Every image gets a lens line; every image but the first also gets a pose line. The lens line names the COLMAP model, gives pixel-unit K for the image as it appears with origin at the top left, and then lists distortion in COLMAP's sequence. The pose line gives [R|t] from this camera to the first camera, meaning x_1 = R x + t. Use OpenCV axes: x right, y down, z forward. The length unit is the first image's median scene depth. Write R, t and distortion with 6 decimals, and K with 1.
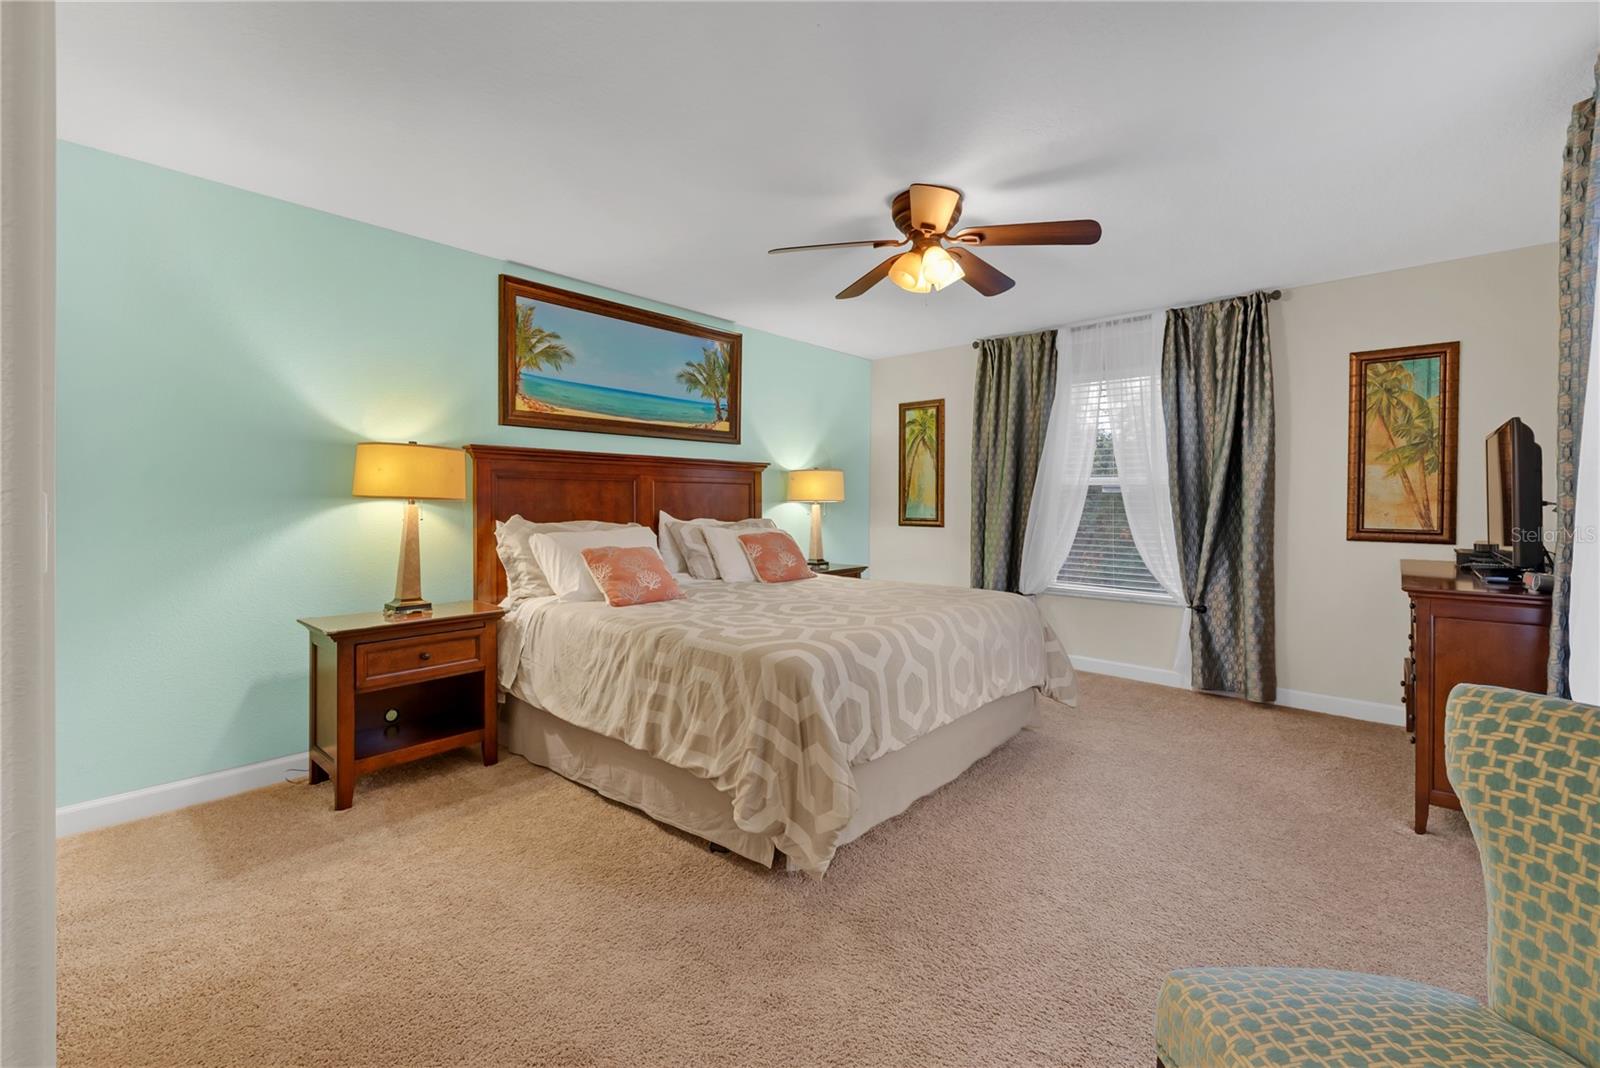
lens RADIAL K [[662.7, 0, 801.3], [0, 662.7, 509.4], [0, 0, 1]] dist [0.000329, 0.000050]
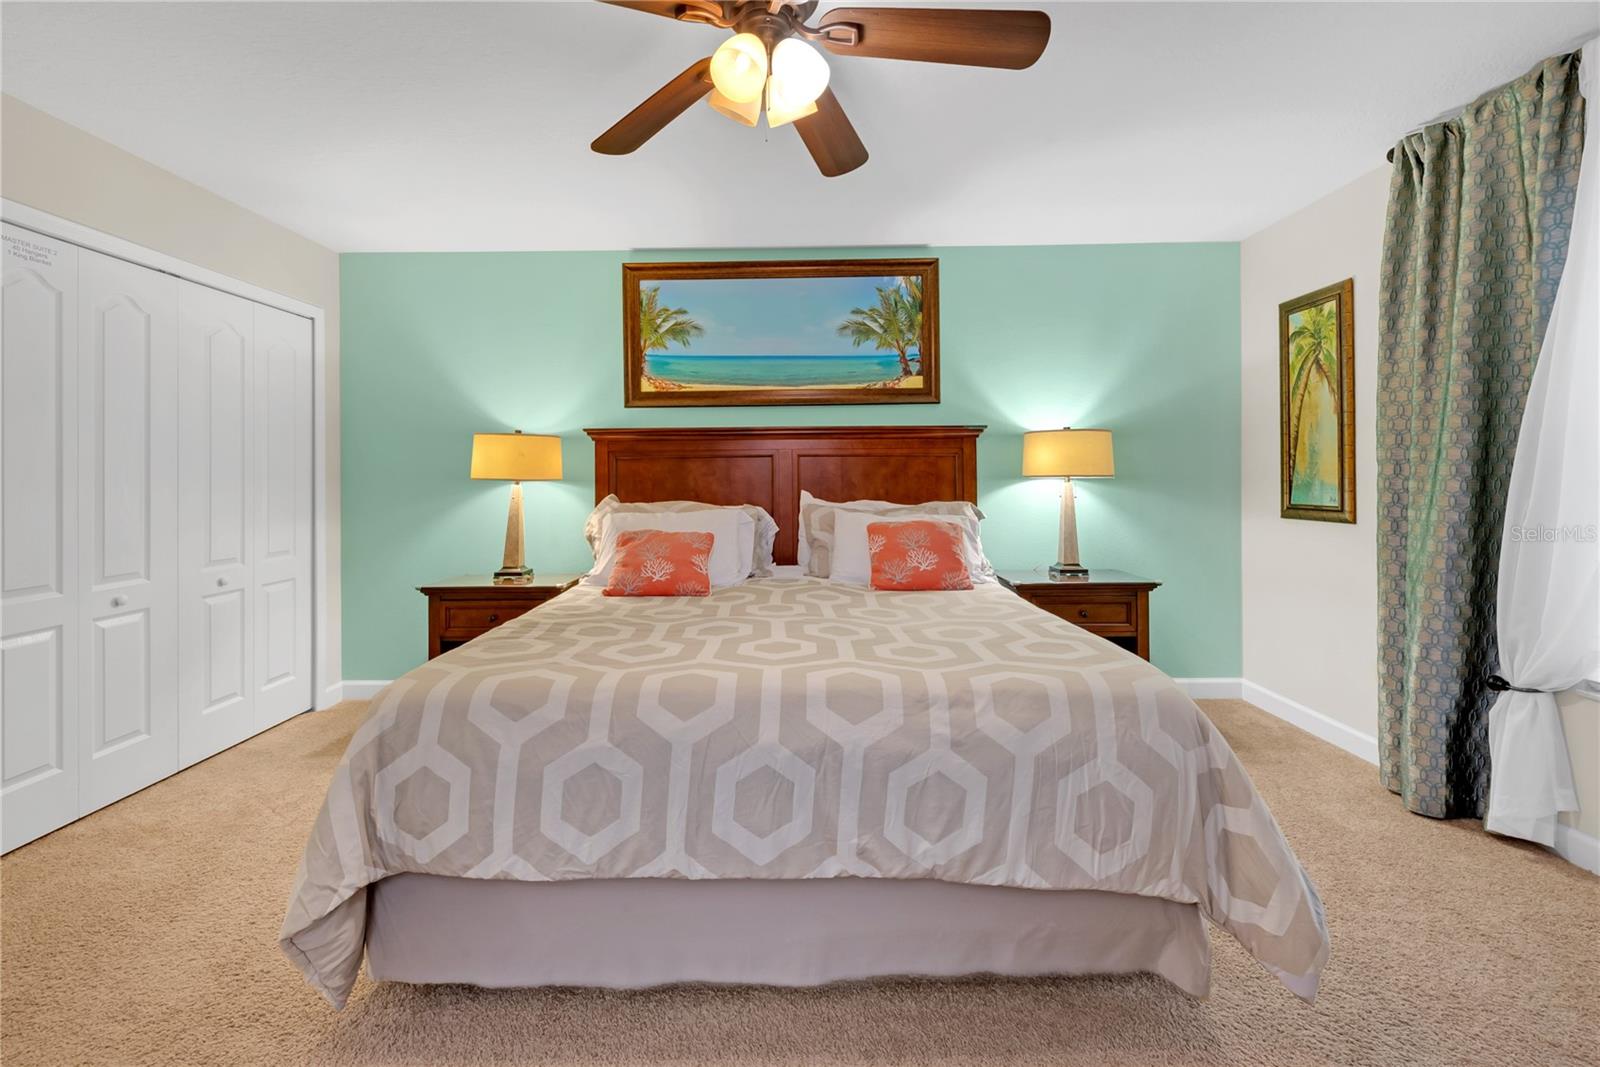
lens RADIAL K [[666.7, 0, 797.1], [0, 666.7, 479.0], [0, 0, 1]] dist [0.001529, 0.000190]
pose [[0.654955, -0.006565, -0.755640, 0.484253], [-0.000609, 0.999957, -0.009215, -0.004676], [0.755668, 0.006496, 0.654923, 0.481081]]
